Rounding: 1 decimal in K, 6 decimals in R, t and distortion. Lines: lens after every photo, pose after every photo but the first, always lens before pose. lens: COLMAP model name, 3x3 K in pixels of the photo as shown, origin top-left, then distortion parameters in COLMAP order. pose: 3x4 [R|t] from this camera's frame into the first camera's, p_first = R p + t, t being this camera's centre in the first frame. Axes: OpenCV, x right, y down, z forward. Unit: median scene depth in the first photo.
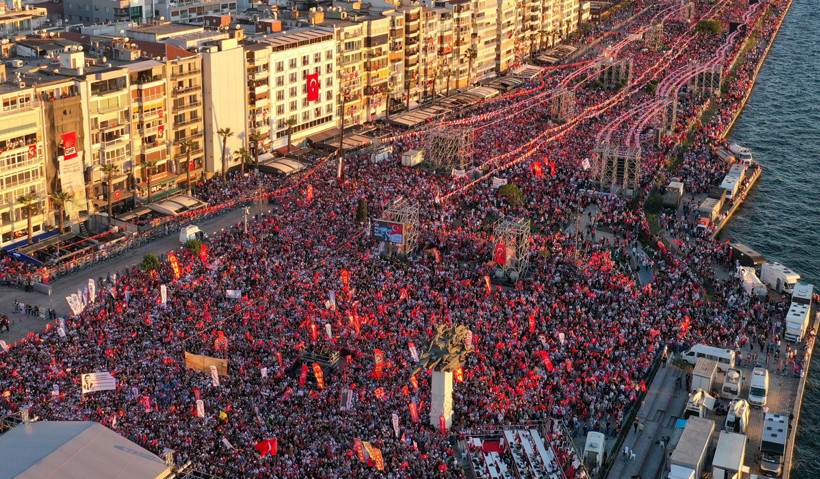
lens RADIAL K [[970.2, 0, 410.0], [0, 970.2, 239.5], [0, 0, 1]] dist [0.001175, 0.000778]
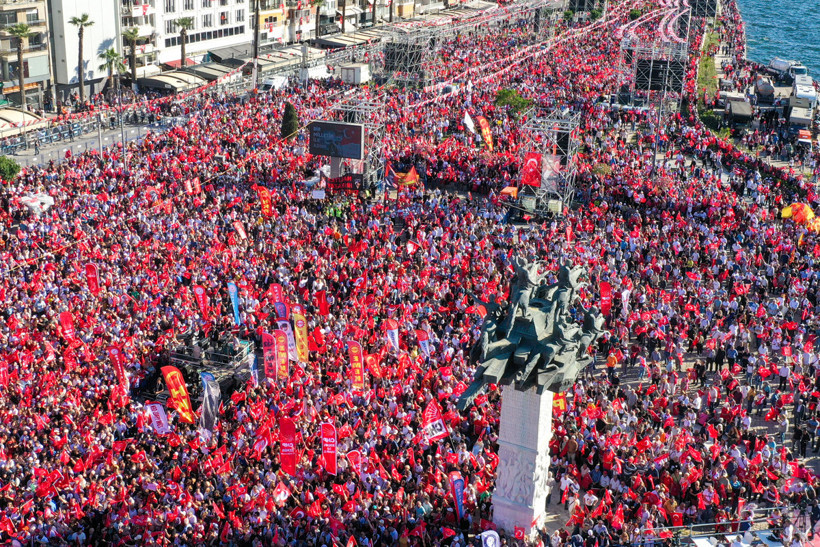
lens RADIAL K [[945.3, 0, 410.0], [0, 945.3, 273.5], [0, 0, 1]] dist [-0.142693, -0.005230]
pose [[0.996301, -0.028137, 0.081191, -0.019136], [0.024648, 0.998742, 0.043667, 0.035085], [-0.082318, -0.041504, 0.995742, 0.303879]]
